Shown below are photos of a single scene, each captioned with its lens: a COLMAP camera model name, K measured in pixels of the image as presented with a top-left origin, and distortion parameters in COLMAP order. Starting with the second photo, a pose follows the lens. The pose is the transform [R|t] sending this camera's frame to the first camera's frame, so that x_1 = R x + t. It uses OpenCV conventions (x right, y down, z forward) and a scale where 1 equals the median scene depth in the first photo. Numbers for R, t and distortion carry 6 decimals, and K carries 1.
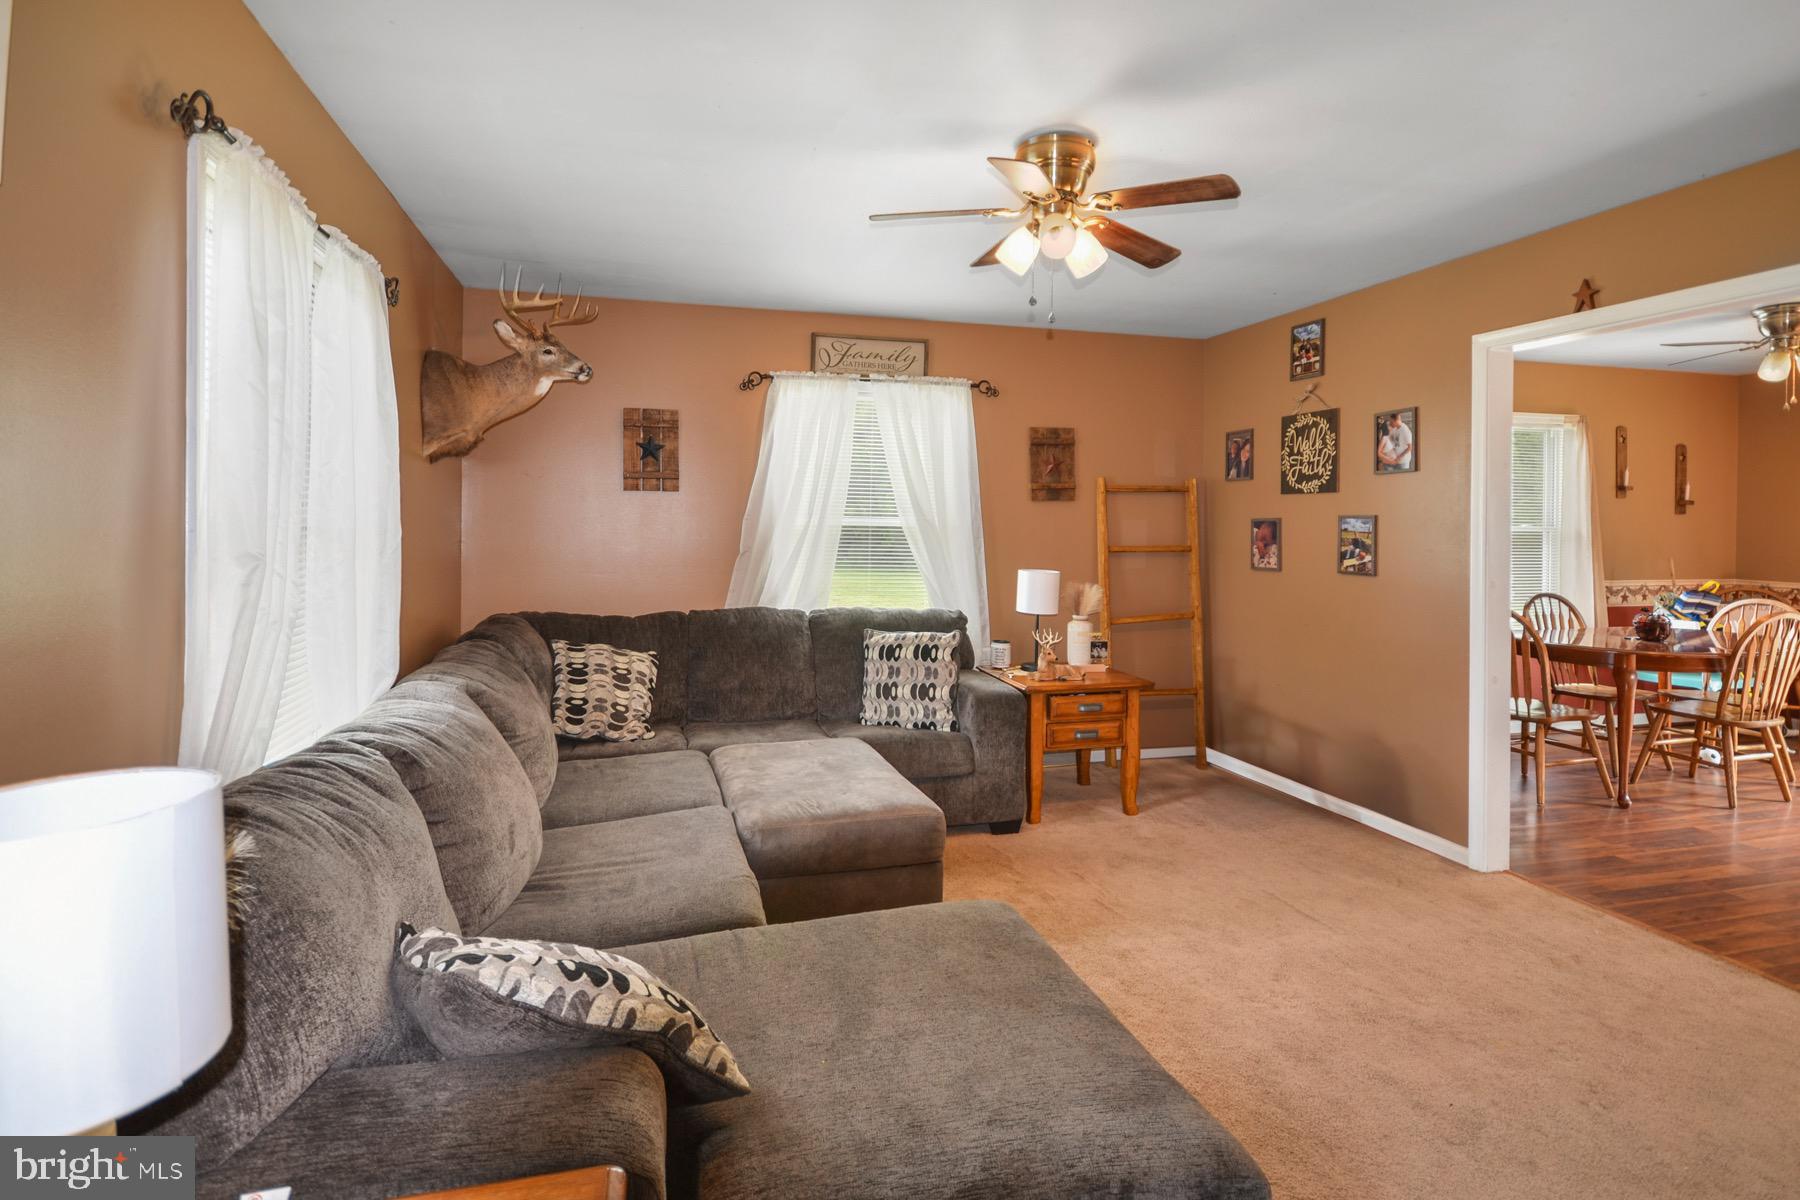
lens RADIAL K [[933.1, 0, 896.6], [0, 933.1, 525.9], [0, 0, 1]] dist [0.008729, -0.000074]
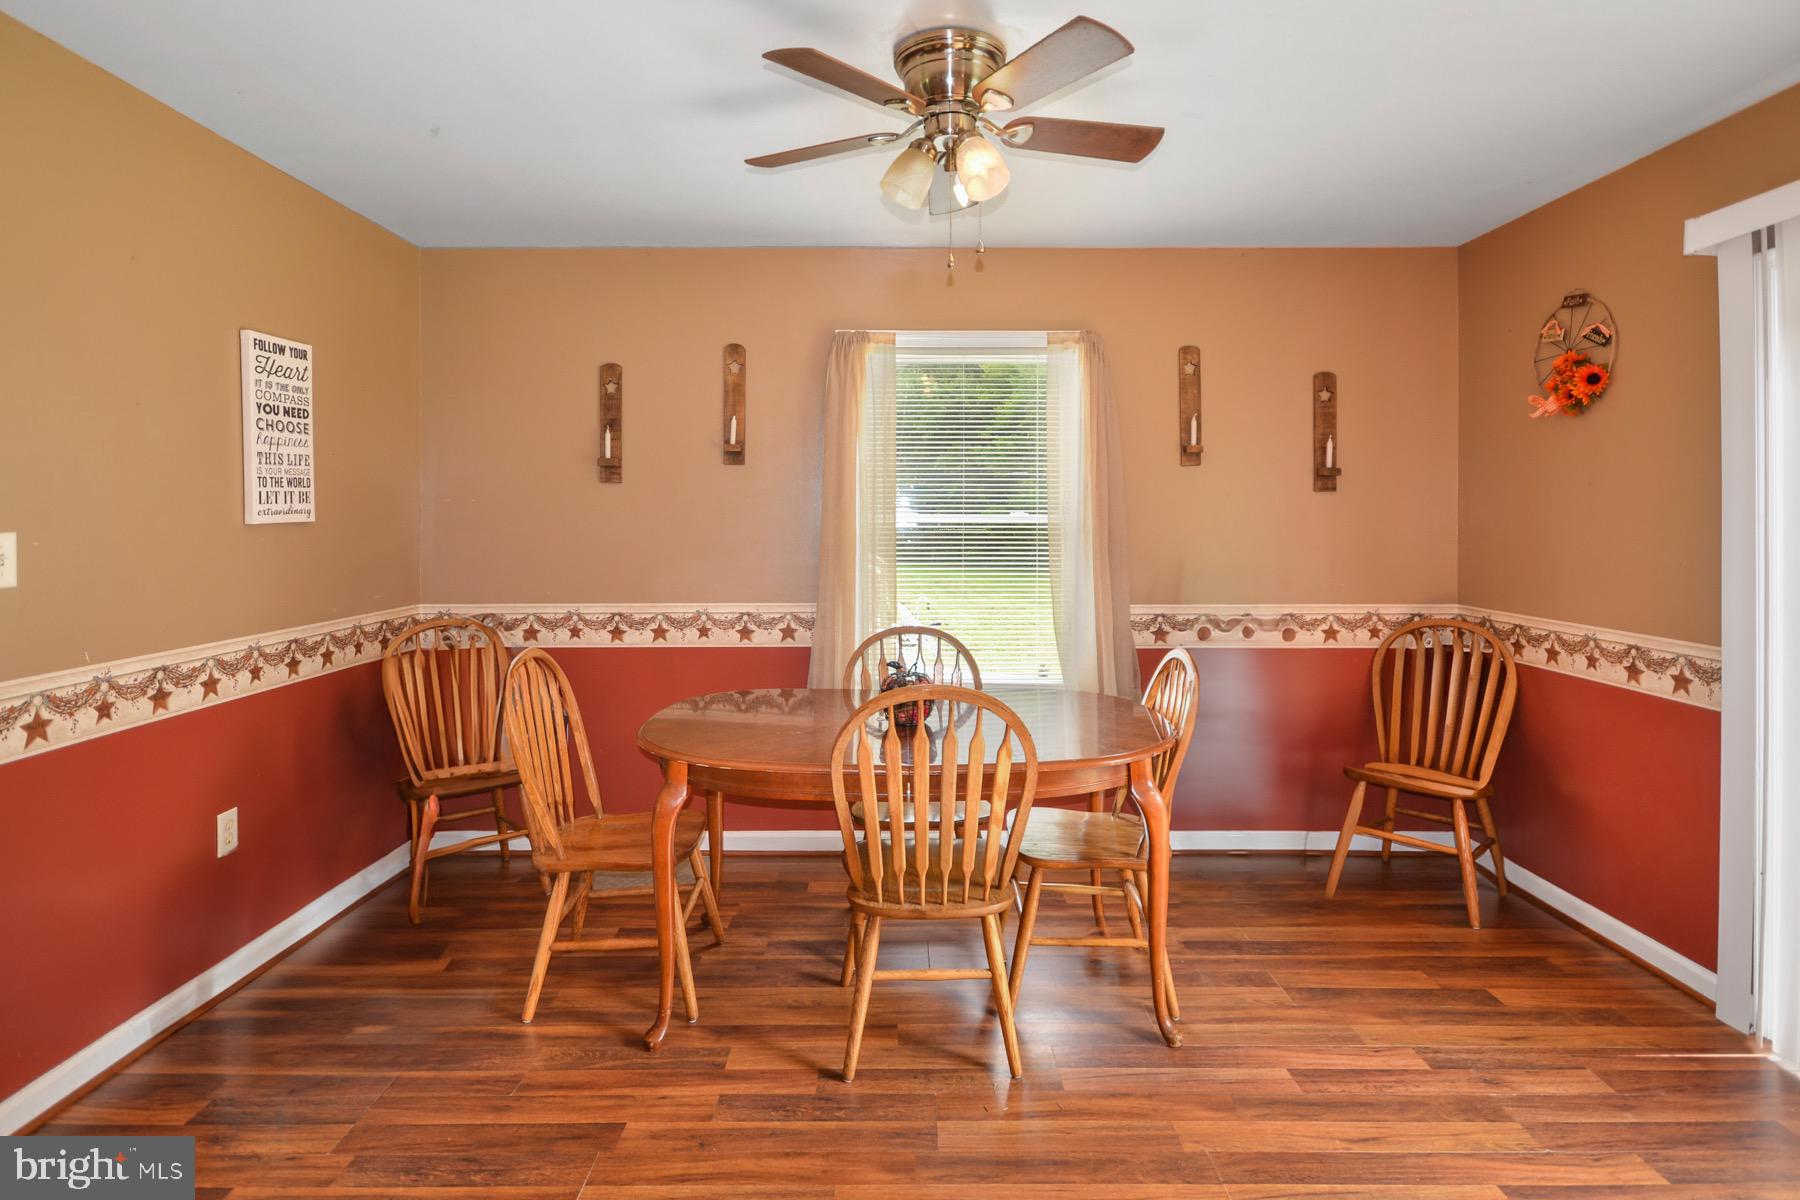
lens RADIAL K [[902.0, 0, 892.7], [0, 902.0, 536.2], [0, 0, 1]] dist [-0.001828, 0.000197]
pose [[0.961318, -0.004136, -0.275408, 1.060638], [0.007627, 0.999904, 0.011609, 0.009258], [0.275334, -0.013260, 0.961257, 0.563565]]
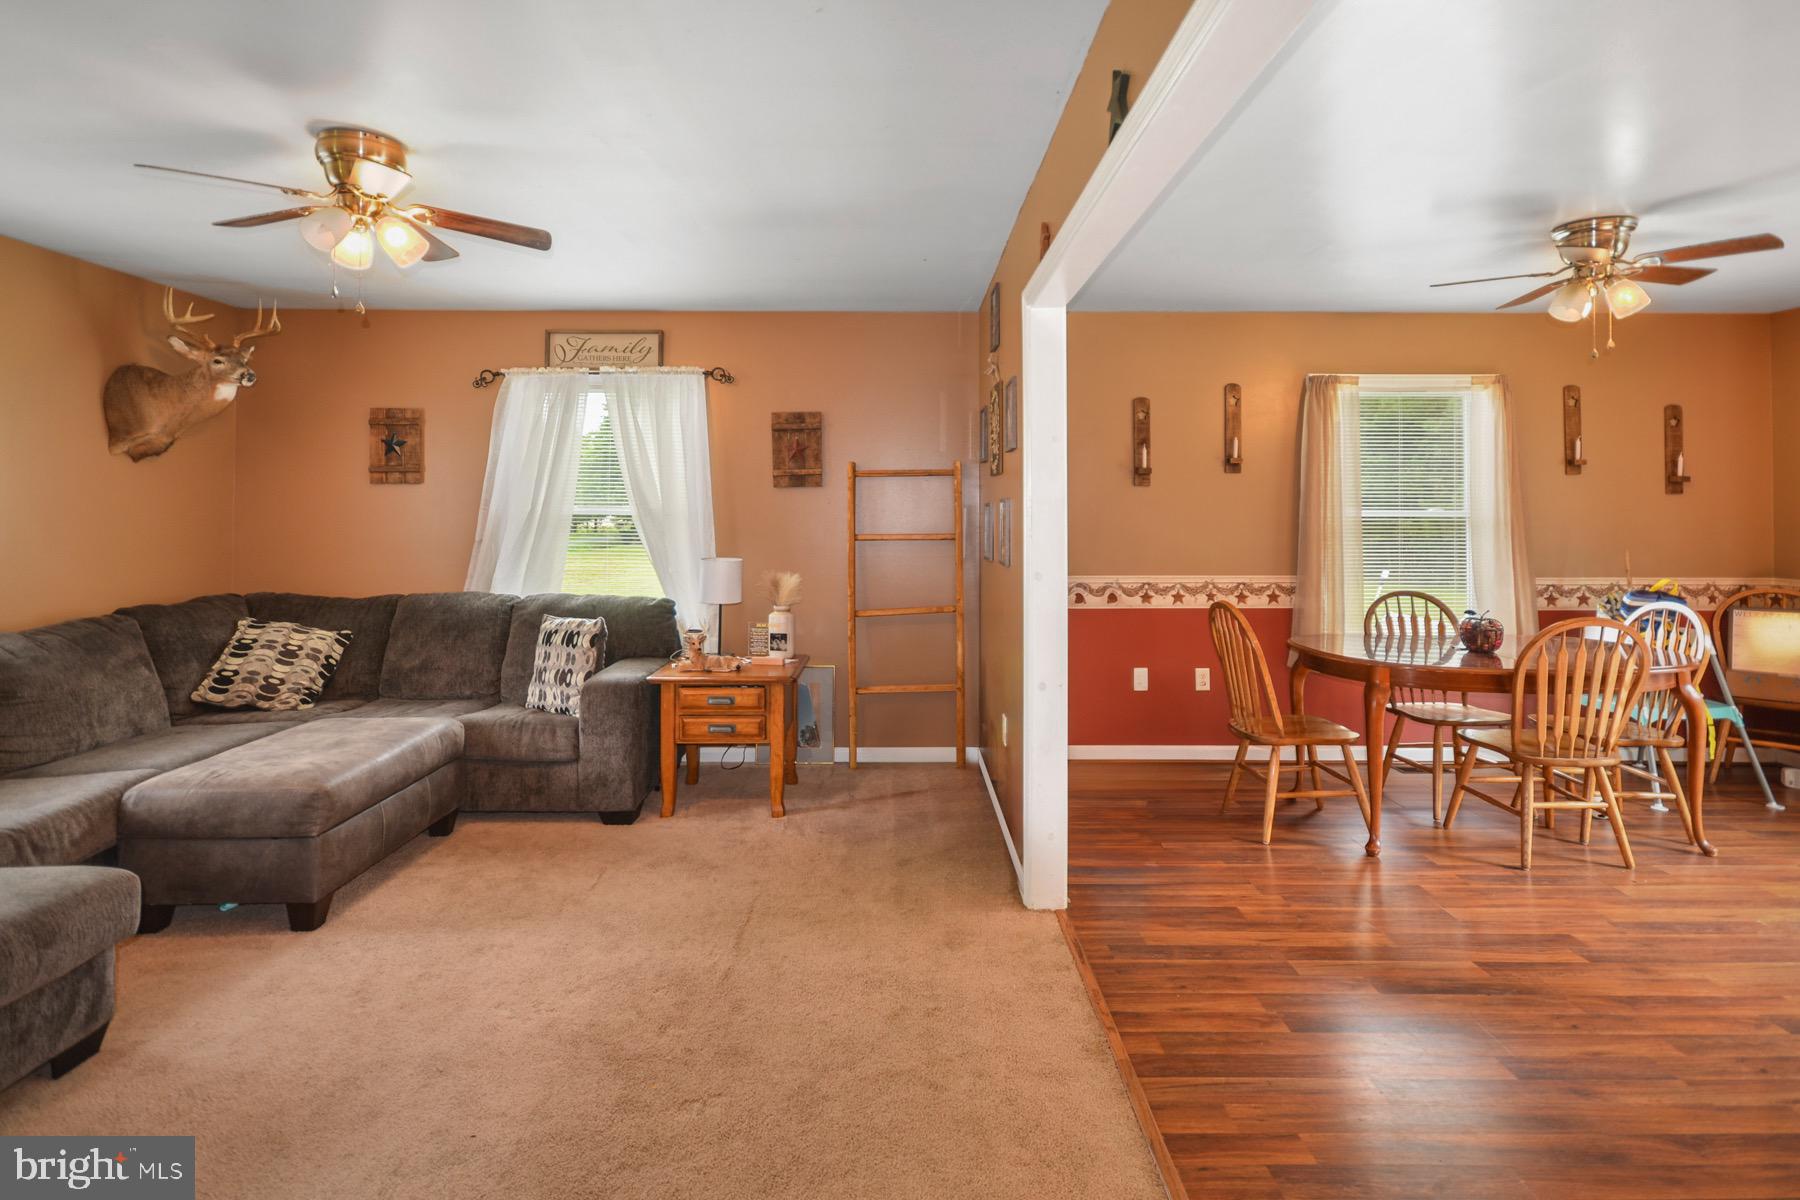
lens RADIAL K [[941.6, 0, 903.6], [0, 941.6, 488.9], [0, 0, 1]] dist [0.012715, -0.000807]
pose [[0.964282, -0.013815, -0.264517, 0.615629], [0.005559, 0.999474, -0.031936, 0.007543], [0.264819, 0.029325, 0.963852, 0.097362]]
